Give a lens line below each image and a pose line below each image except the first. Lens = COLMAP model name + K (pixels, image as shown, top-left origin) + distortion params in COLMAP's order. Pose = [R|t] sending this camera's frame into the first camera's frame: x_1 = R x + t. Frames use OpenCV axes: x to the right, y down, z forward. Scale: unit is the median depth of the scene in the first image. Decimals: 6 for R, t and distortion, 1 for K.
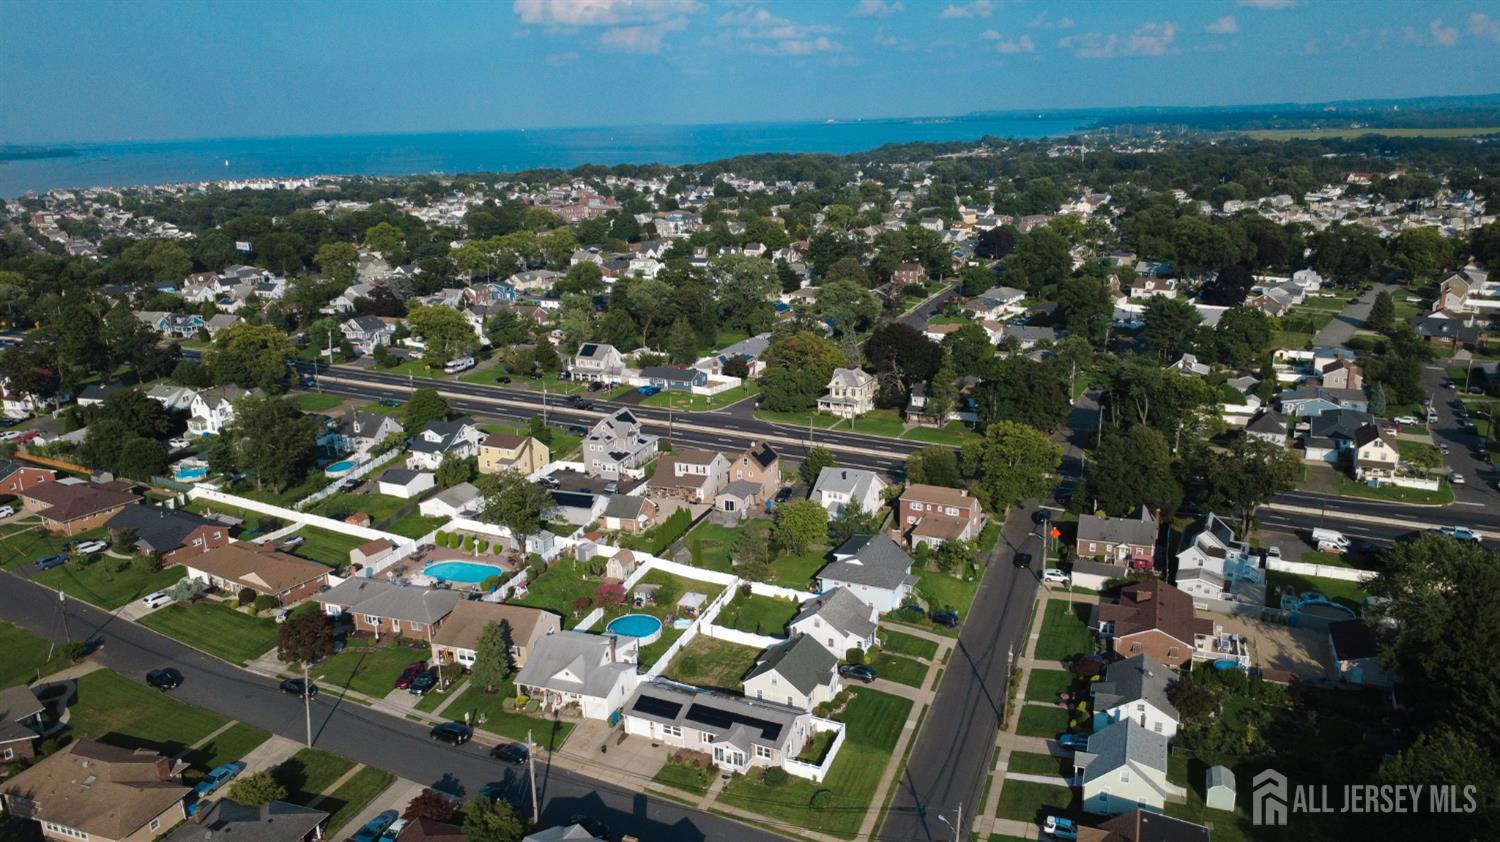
lens RADIAL K [[1093.7, 0, 750.0], [0, 1093.7, 421.0], [0, 0, 1]] dist [-0.006246, 0.005407]
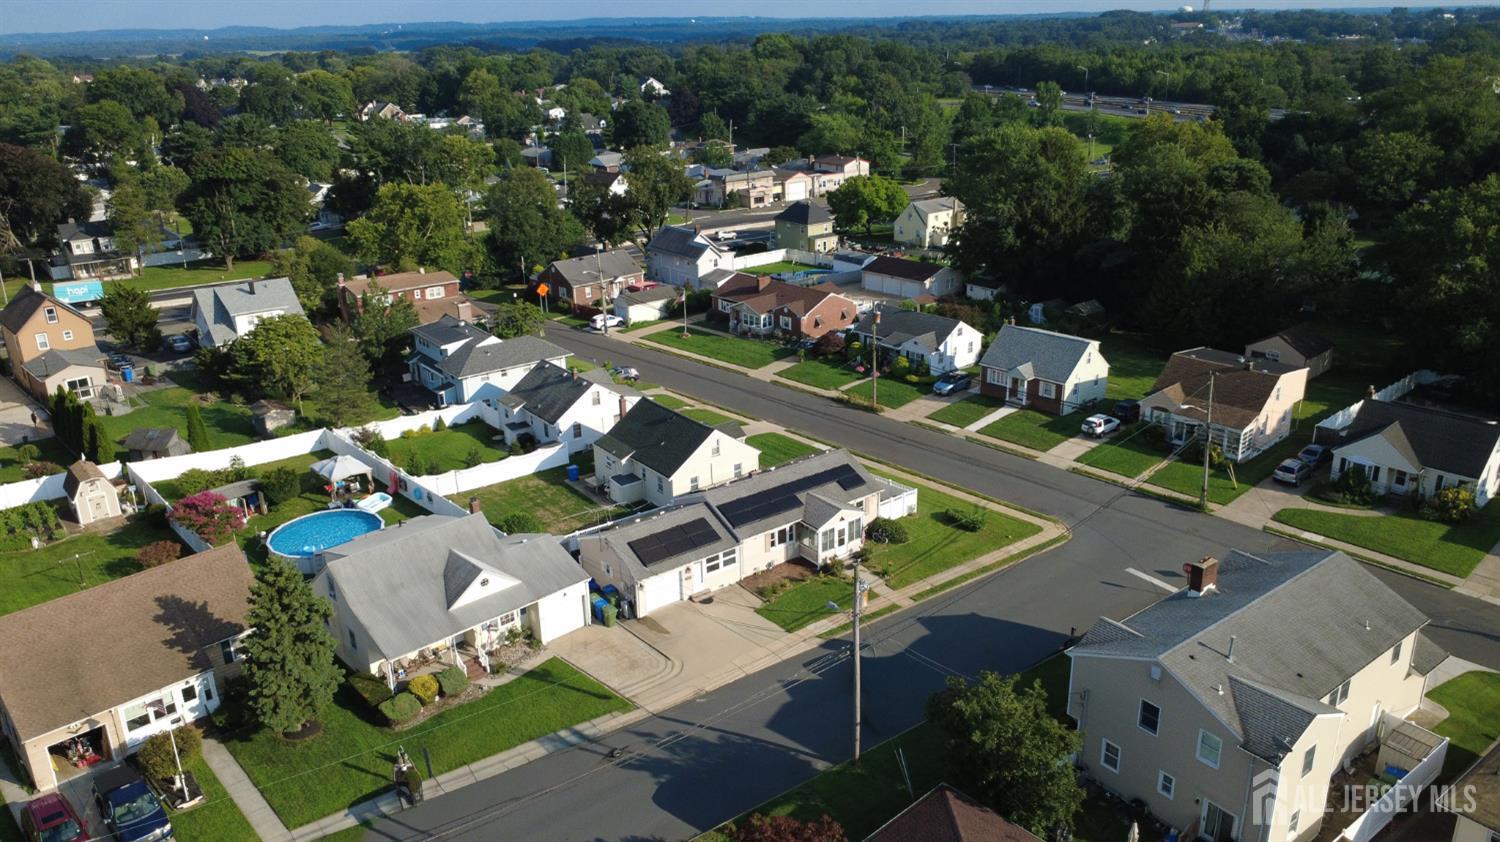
lens RADIAL K [[1093.7, 0, 750.0], [0, 1093.7, 421.0], [0, 0, 1]] dist [-0.006246, 0.005407]
pose [[0.446059, -0.291222, 0.846299, -0.127253], [0.250504, 0.948412, 0.194327, 0.027058], [-0.859232, 0.125320, 0.496000, 0.172256]]
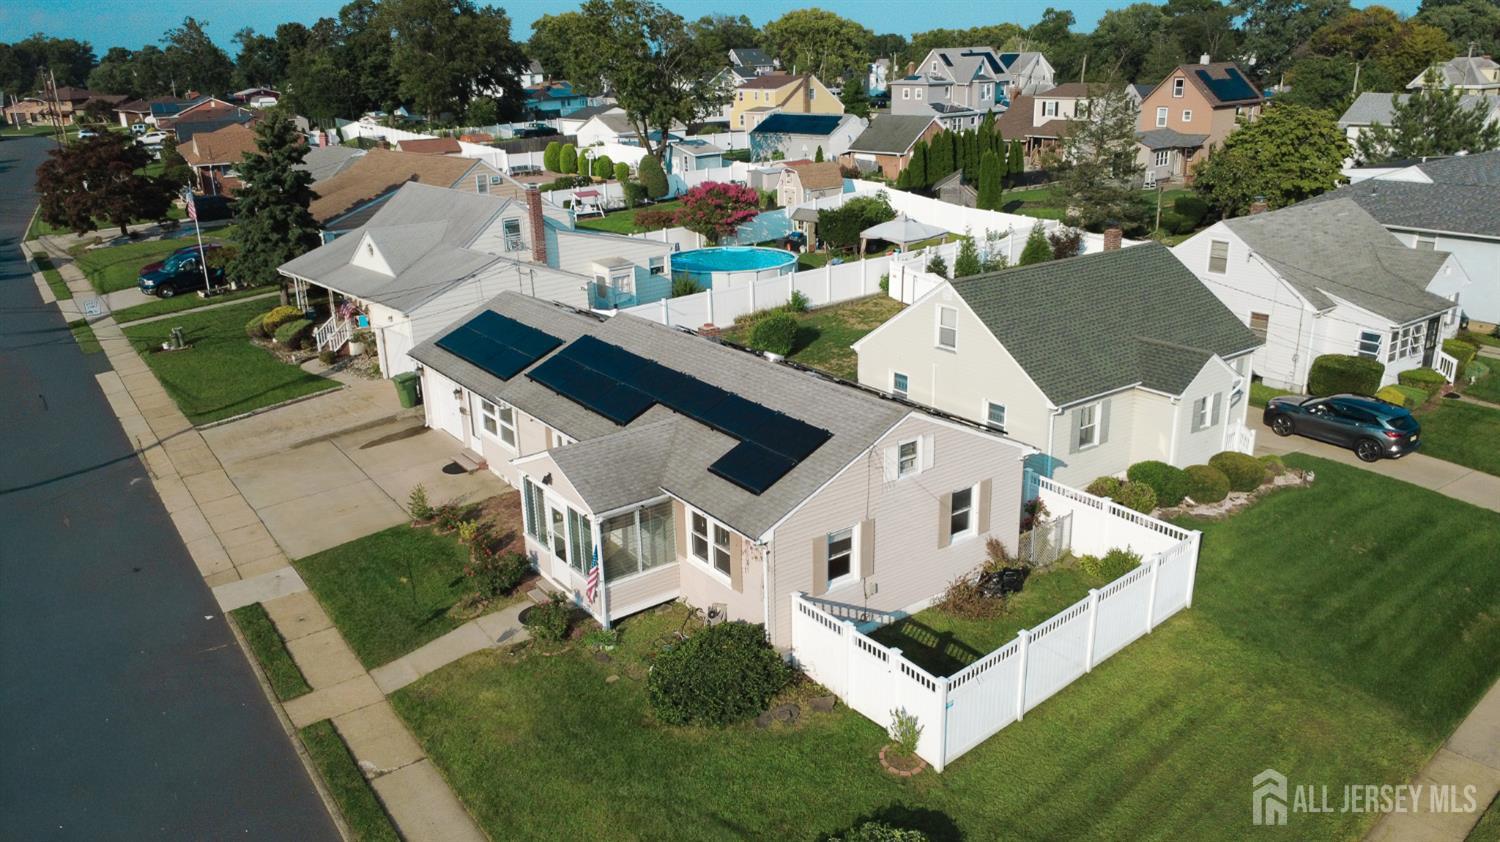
lens RADIAL K [[1093.7, 0, 750.0], [0, 1093.7, 421.0], [0, 0, 1]] dist [-0.006246, 0.005407]
pose [[0.883350, 0.155745, -0.442082, 0.024669], [-0.125785, 0.987353, 0.096504, 0.061406], [0.451521, -0.029640, 0.891768, 0.194412]]
